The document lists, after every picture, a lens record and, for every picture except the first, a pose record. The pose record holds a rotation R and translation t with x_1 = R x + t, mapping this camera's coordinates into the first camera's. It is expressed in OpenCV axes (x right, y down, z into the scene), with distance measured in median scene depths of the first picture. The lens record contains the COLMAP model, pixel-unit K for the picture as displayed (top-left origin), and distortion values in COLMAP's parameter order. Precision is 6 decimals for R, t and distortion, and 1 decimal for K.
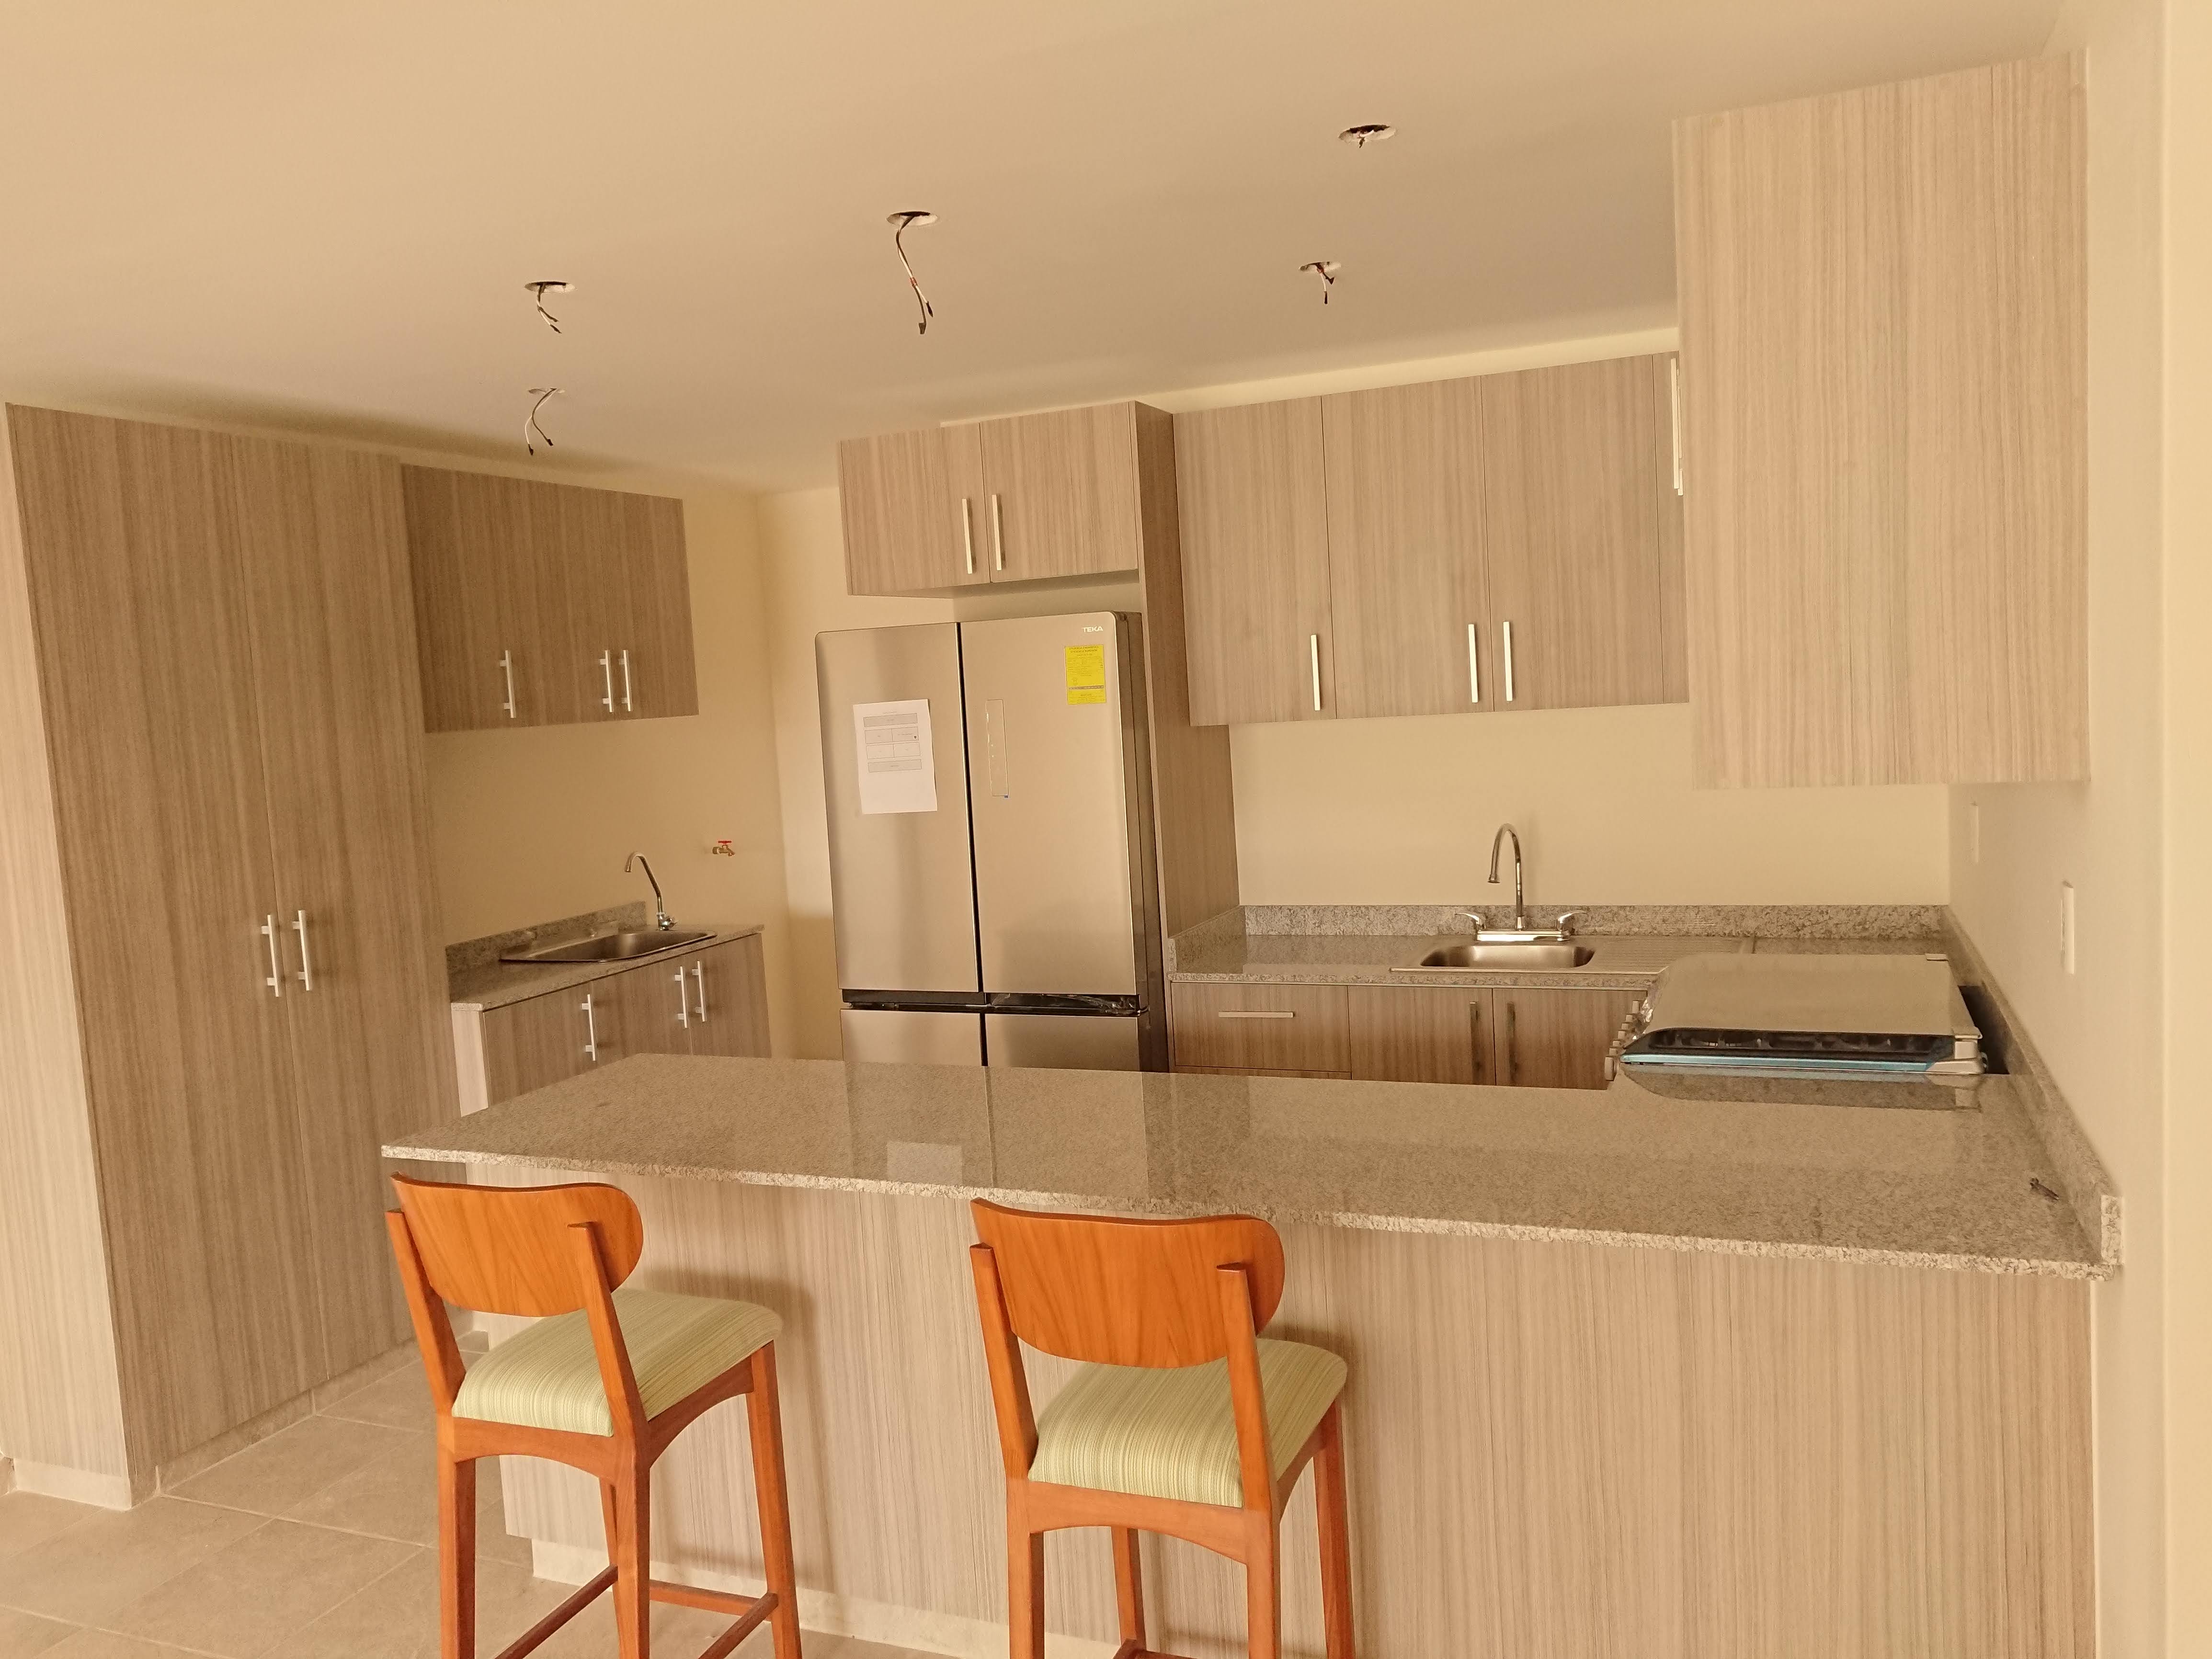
lens RADIAL K [[1660.7, 0, 1105.1], [0, 1660.7, 824.4], [0, 0, 1]] dist [-0.000218, -0.000303]
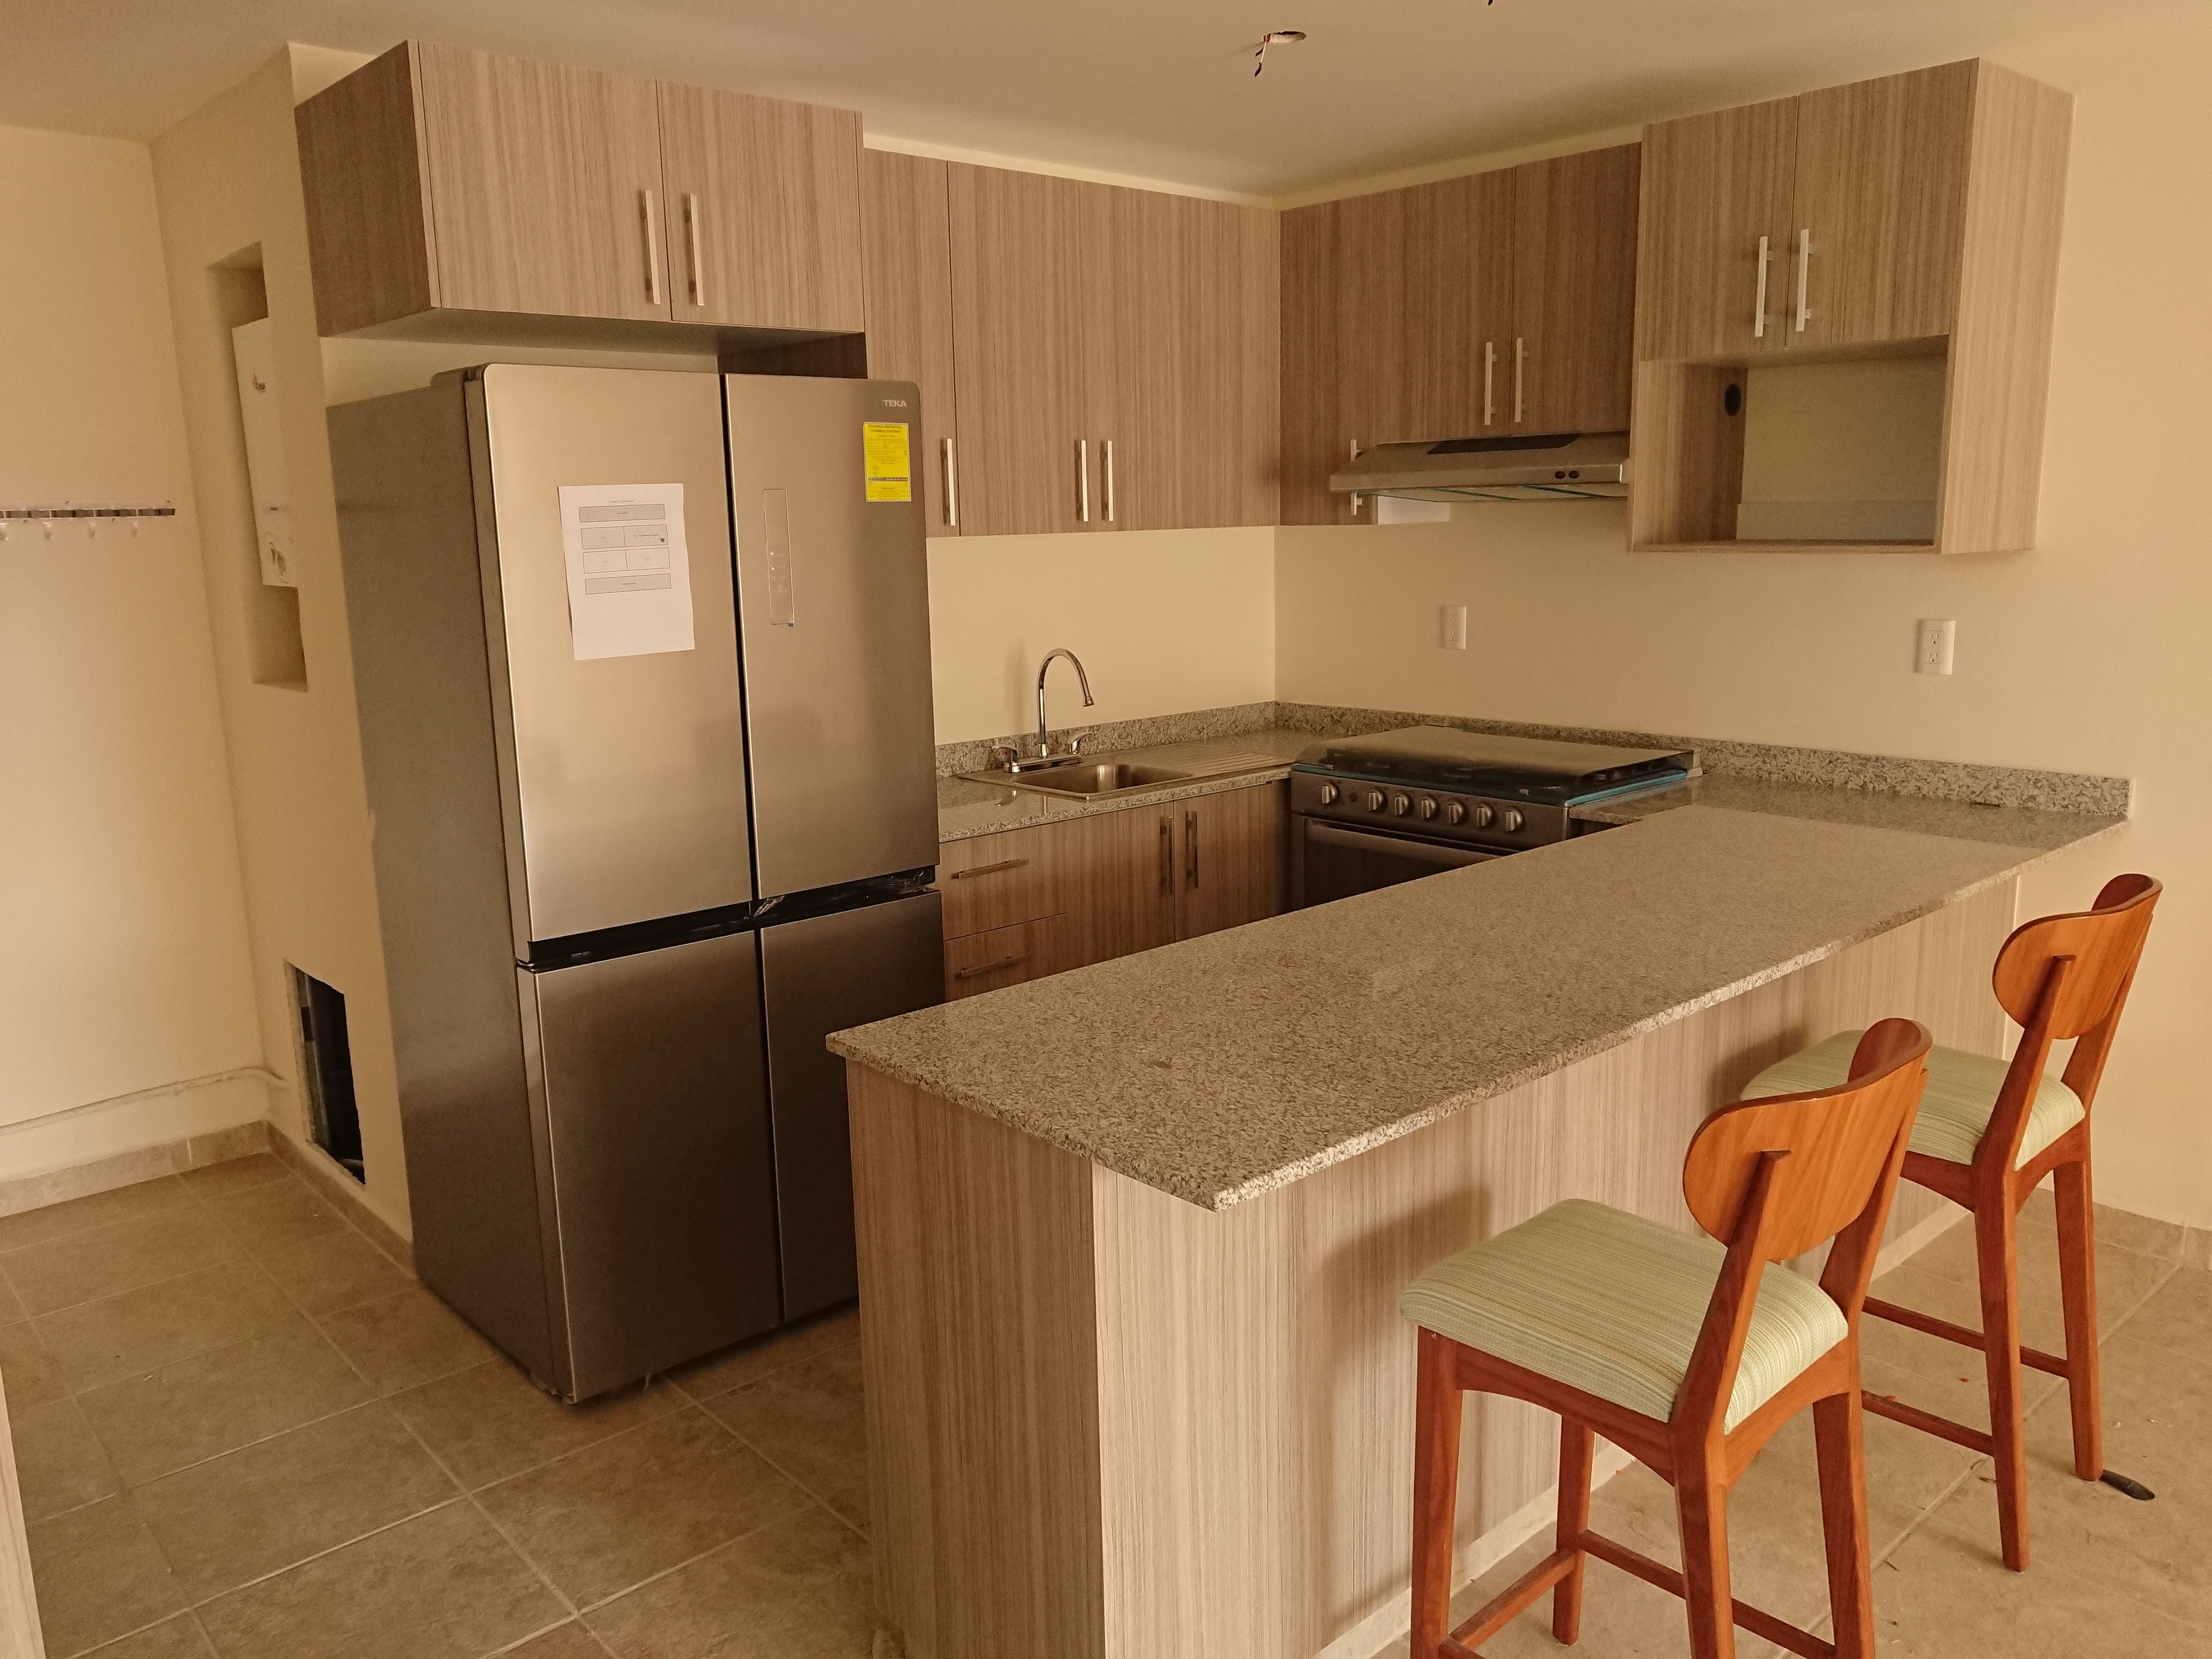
lens RADIAL K [[1660.7, 0, 1105.2], [0, 1660.7, 822.5], [0, 0, 1]] dist [-0.000218, -0.000303]
pose [[0.422778, -0.118239, 0.898486, -0.662070], [0.072304, 0.992692, 0.096614, 0.008862], [-0.903344, 0.024118, 0.428238, 0.559645]]
